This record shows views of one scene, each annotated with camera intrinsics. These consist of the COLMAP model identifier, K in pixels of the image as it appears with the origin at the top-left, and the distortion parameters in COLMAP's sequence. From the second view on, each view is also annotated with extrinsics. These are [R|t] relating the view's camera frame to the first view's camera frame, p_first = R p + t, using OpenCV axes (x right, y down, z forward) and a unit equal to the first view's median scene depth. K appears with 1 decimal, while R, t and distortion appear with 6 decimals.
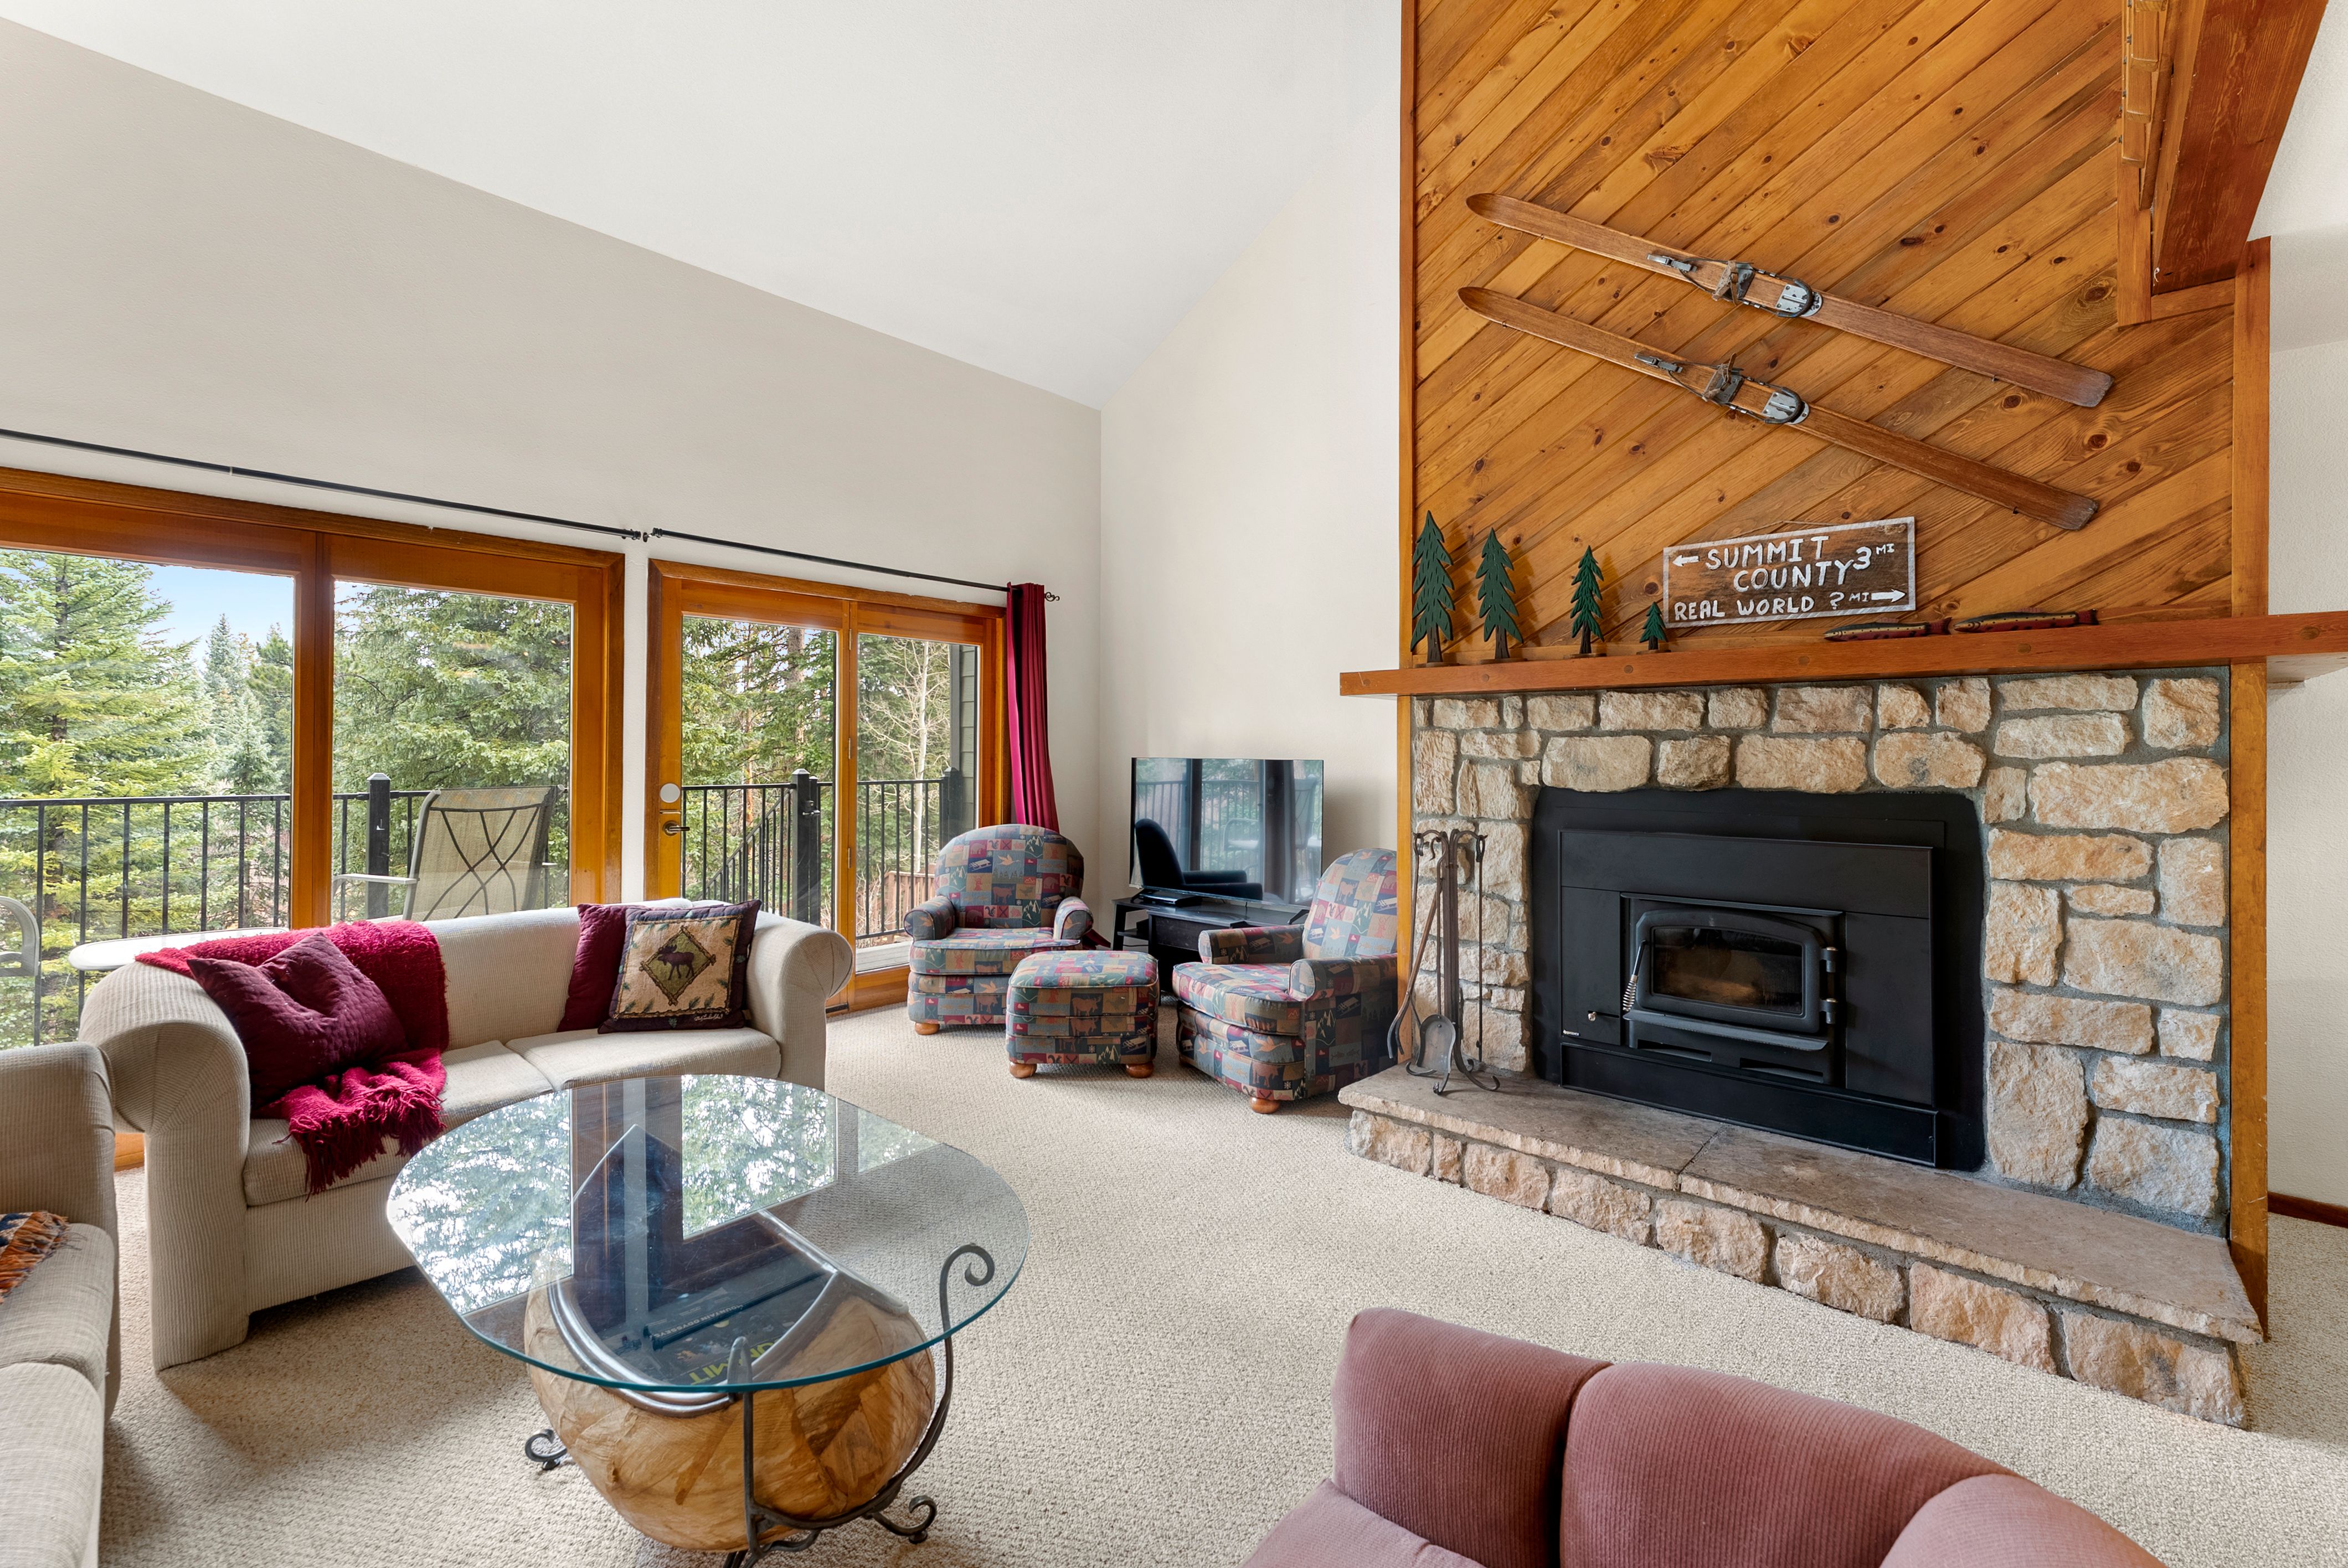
lens RADIAL K [[994.0, 0, 1170.3], [0, 994.0, 751.3], [0, 0, 1]] dist [-0.001192, -0.000495]
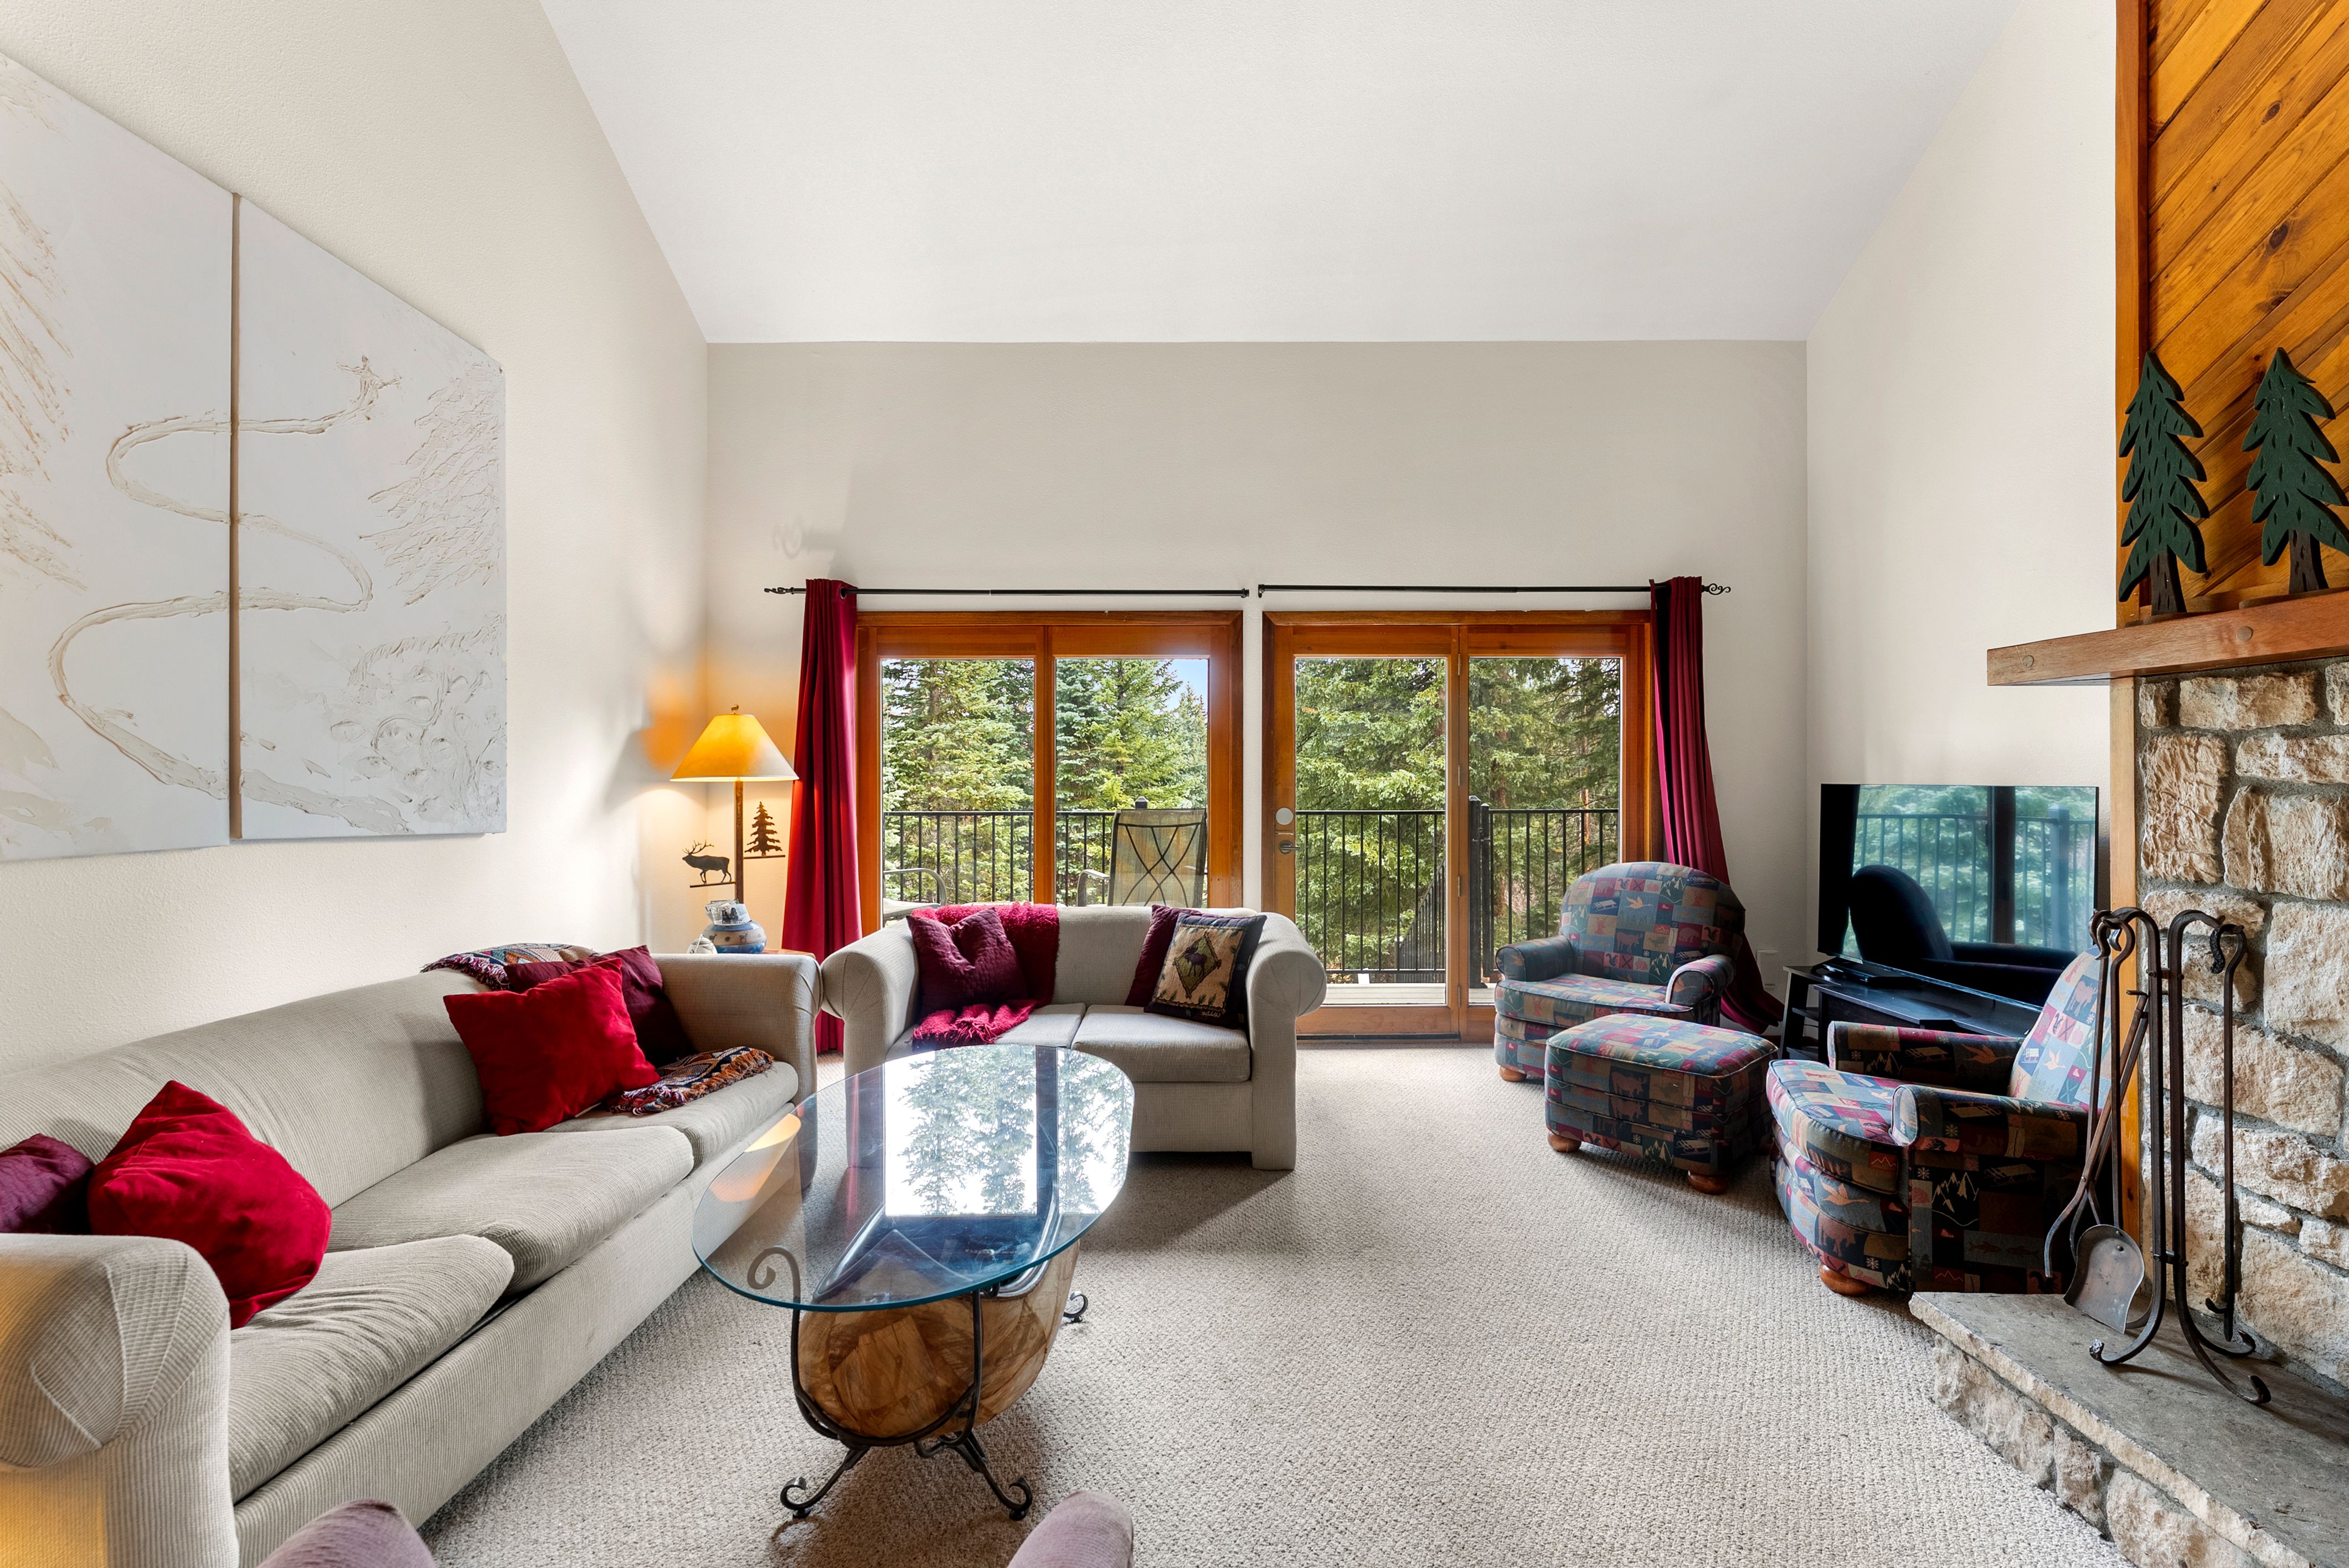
lens RADIAL K [[983.4, 0, 1182.3], [0, 983.4, 785.2], [0, 0, 1]] dist [-0.001050, 0.000091]
pose [[0.668894, -0.001831, -0.743355, 0.341698], [0.006553, 0.999973, 0.003433, 0.002802], [0.743329, -0.007167, 0.668888, 0.224754]]
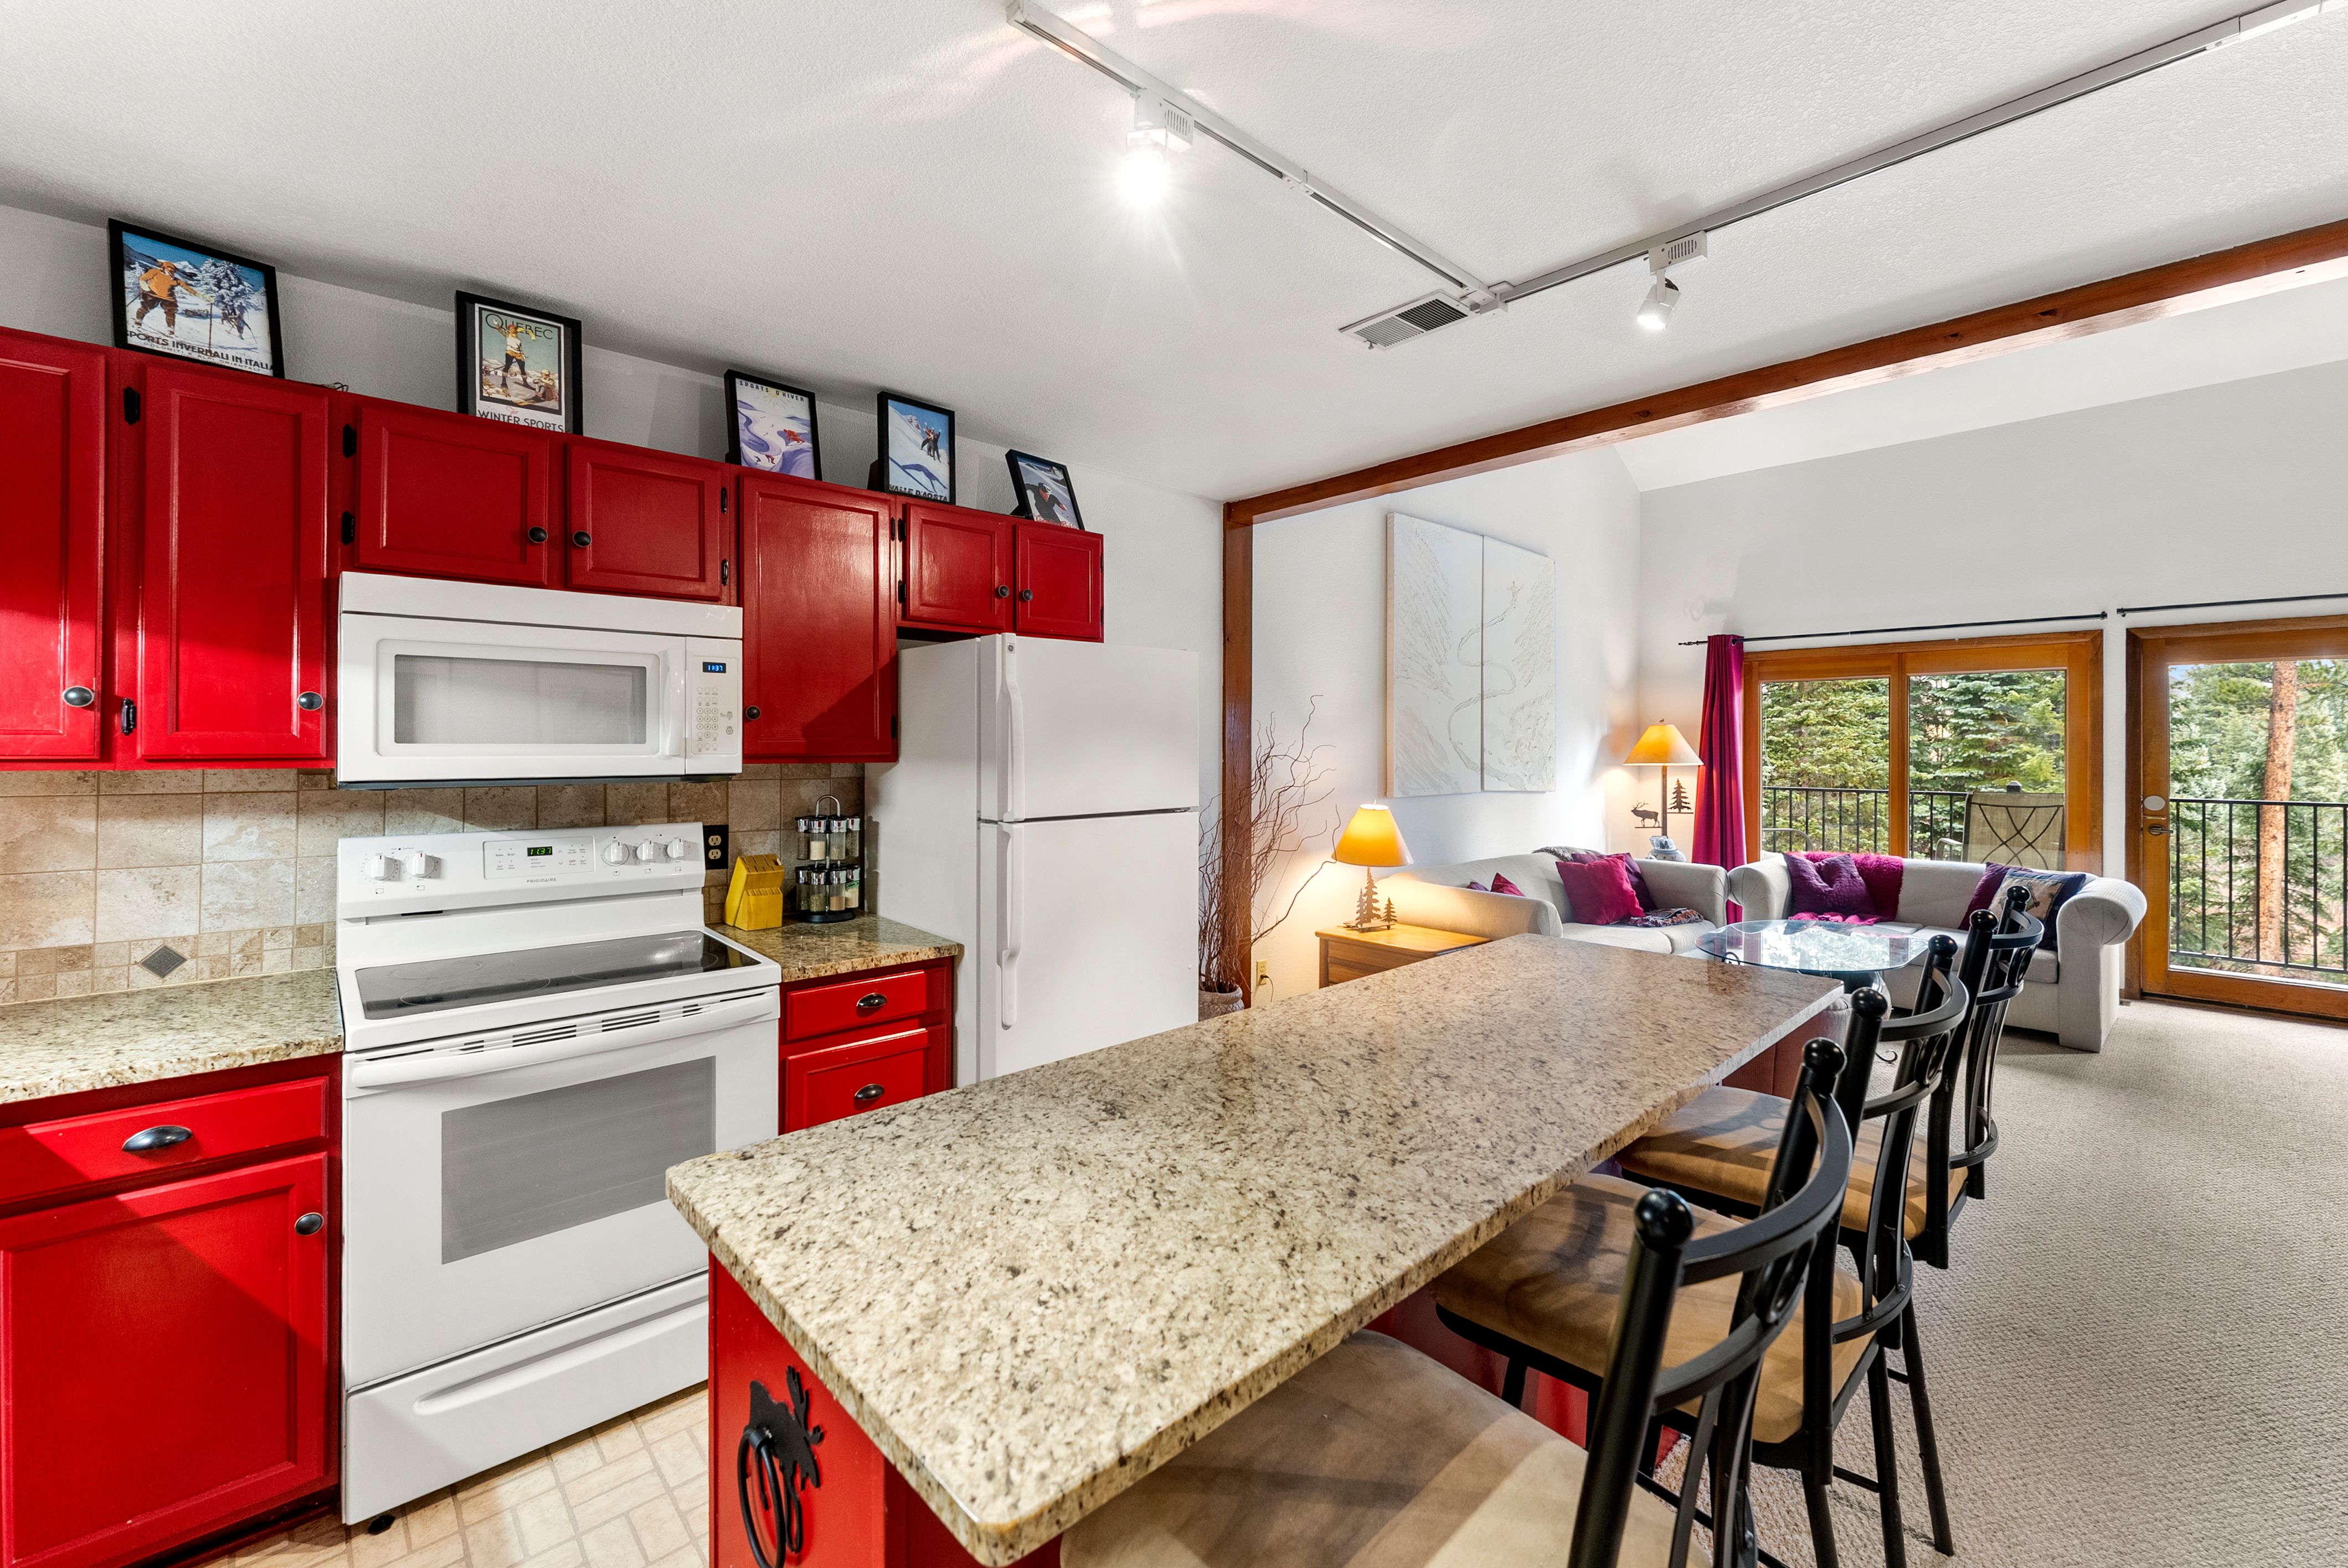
lens RADIAL K [[954.9, 0, 1175.0], [0, 954.9, 744.3], [0, 0, 1]] dist [-0.001500, -0.000146]
pose [[-0.097018, -0.009005, -0.995242, 1.185461], [-0.002305, 0.999958, -0.008823, -0.028863], [0.995280, 0.001438, -0.097034, -0.218787]]
